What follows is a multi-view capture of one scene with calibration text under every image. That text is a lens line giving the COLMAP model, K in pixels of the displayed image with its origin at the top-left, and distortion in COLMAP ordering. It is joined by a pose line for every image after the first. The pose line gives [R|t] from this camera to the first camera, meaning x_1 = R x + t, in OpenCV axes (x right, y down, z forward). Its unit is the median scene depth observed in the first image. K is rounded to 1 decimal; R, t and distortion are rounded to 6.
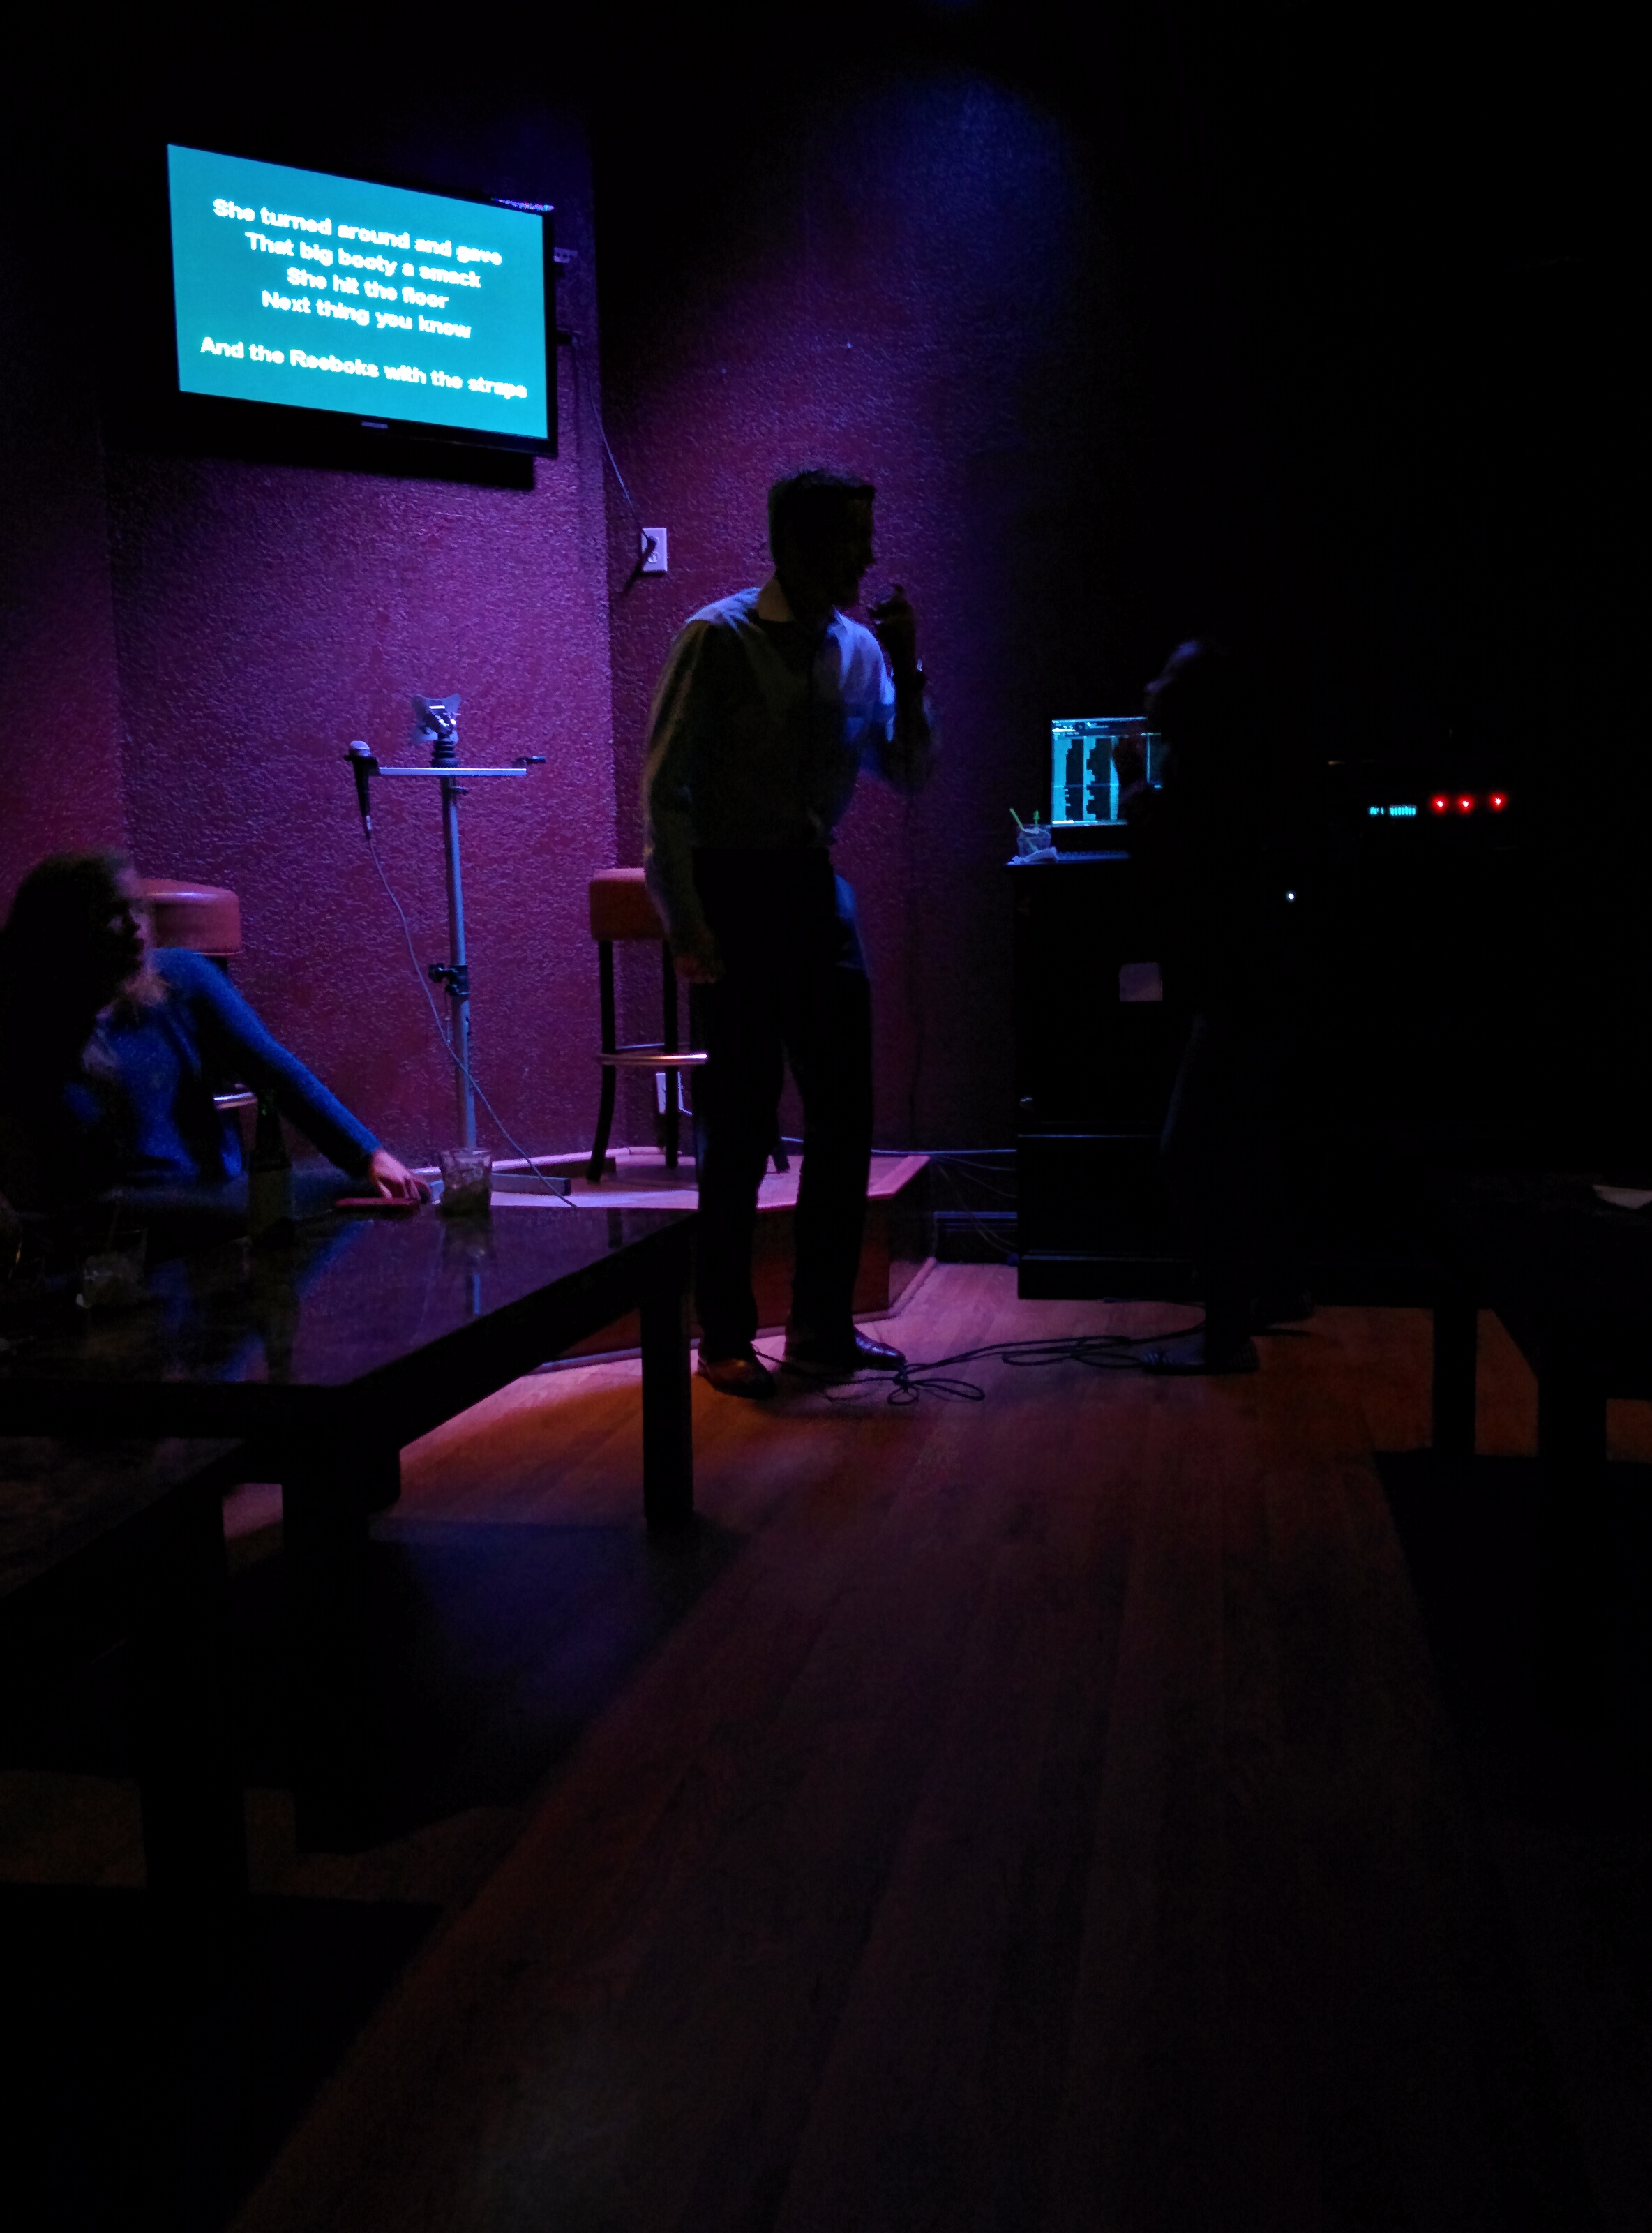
lens RADIAL K [[1938.2, 0, 810.9], [0, 1938.2, 1124.1], [0, 0, 1]] dist [0.075348, -0.085407]
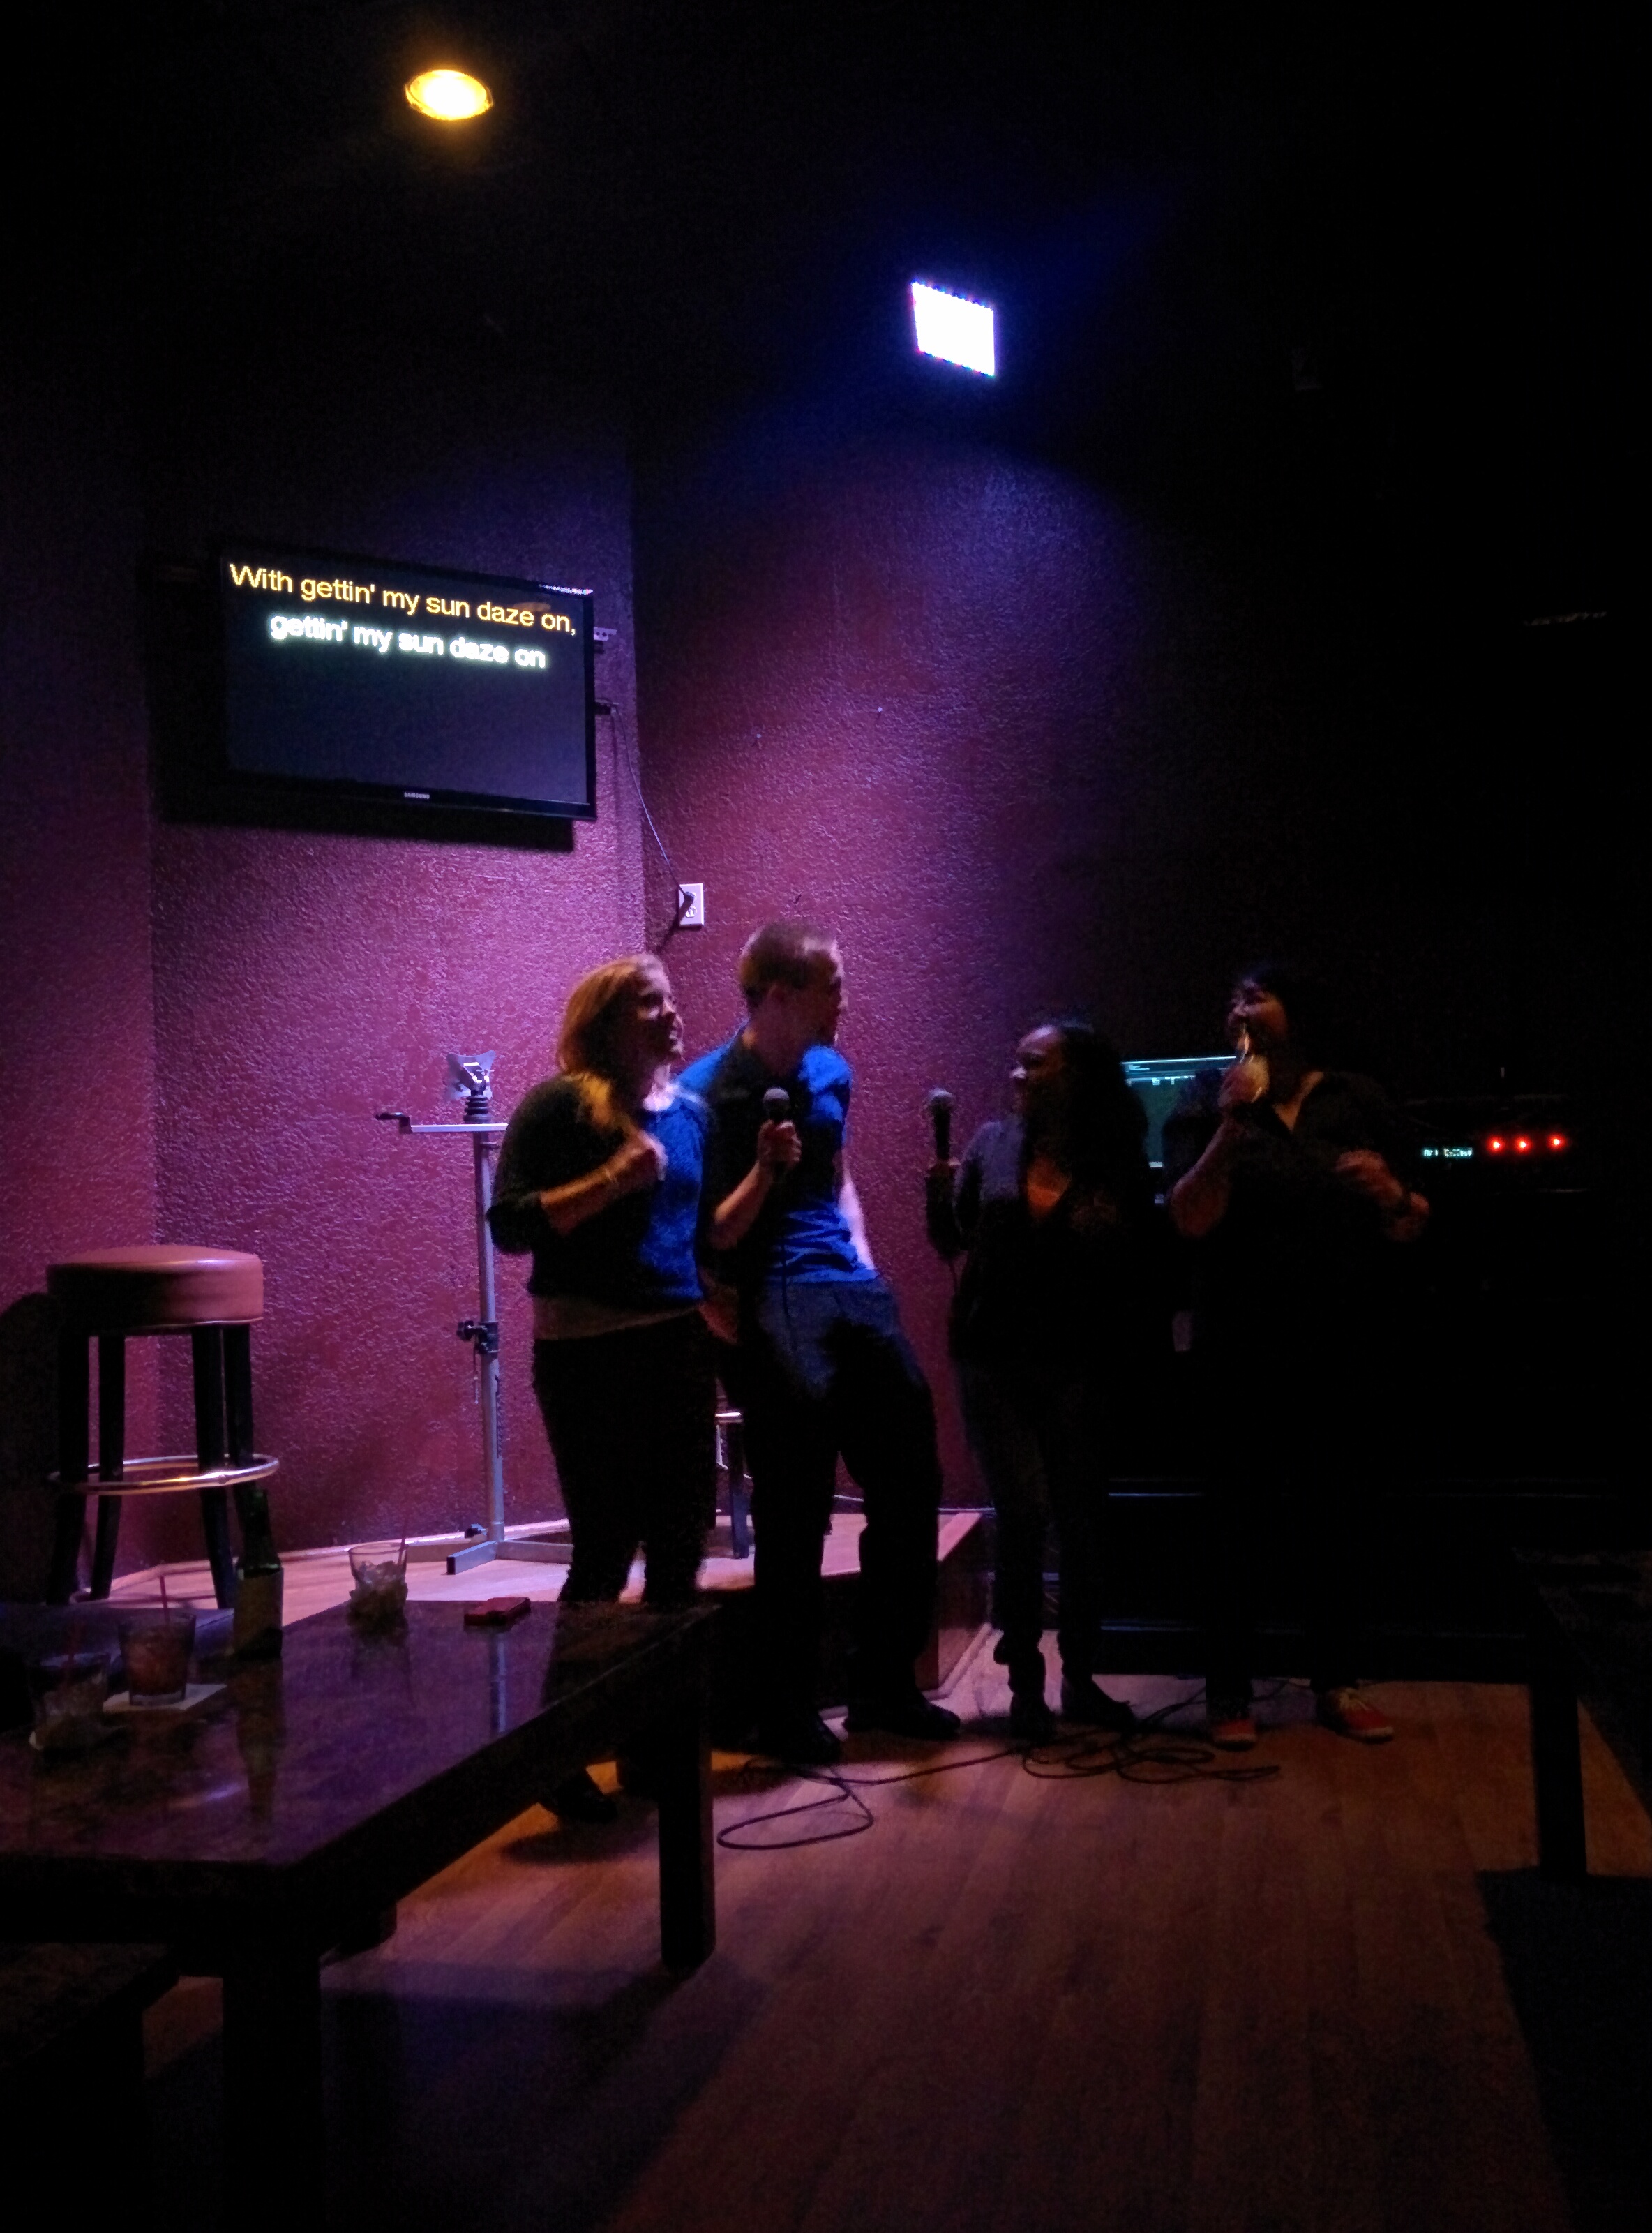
lens RADIAL K [[1938.2, 0, 812.6], [0, 1938.2, 1135.6], [0, 0, 1]] dist [0.075348, -0.085407]
pose [[0.999422, -0.017053, -0.029424, 0.010595], [0.012243, 0.987601, -0.156509, -0.018892], [0.031728, 0.156059, 0.987238, 0.028732]]
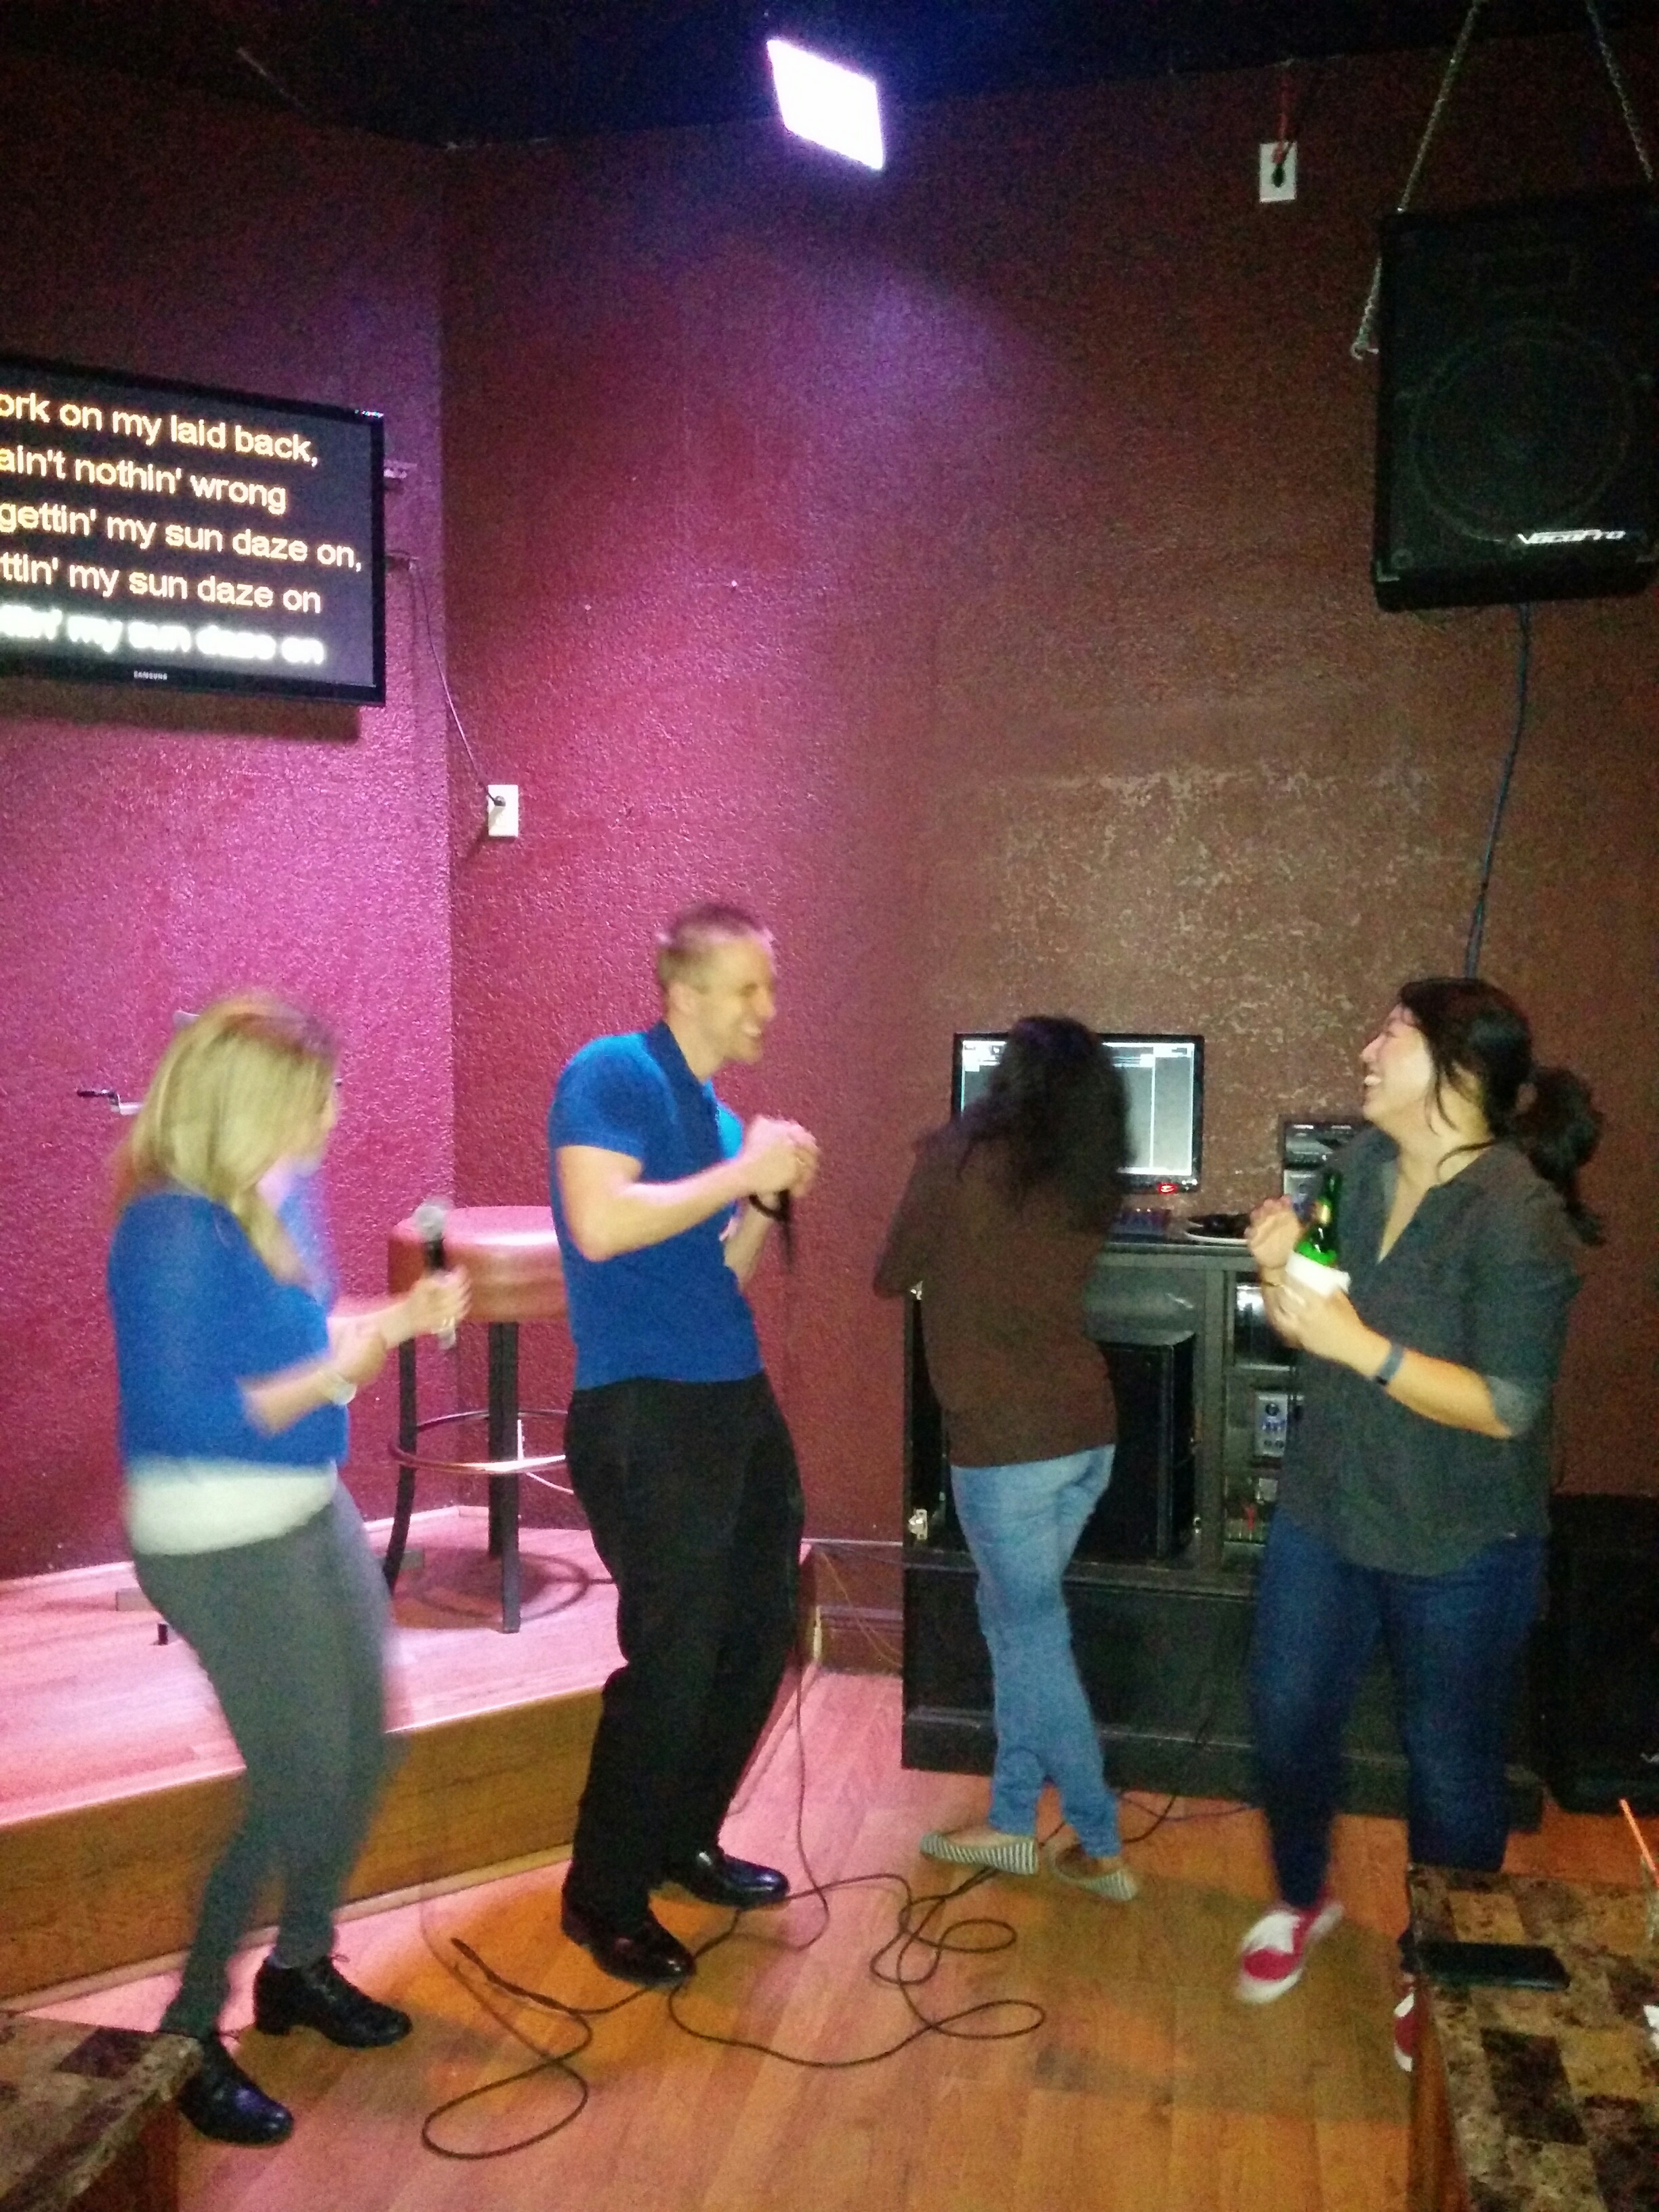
lens RADIAL K [[1920.2, 0, 798.4], [0, 1920.2, 1130.9], [0, 0, 1]] dist [0.075348, -0.085407]
pose [[0.999639, 0.024496, -0.011066, 0.063348], [-0.024801, 0.999290, -0.028346, -0.142924], [0.010363, 0.028610, 0.999537, 0.181149]]
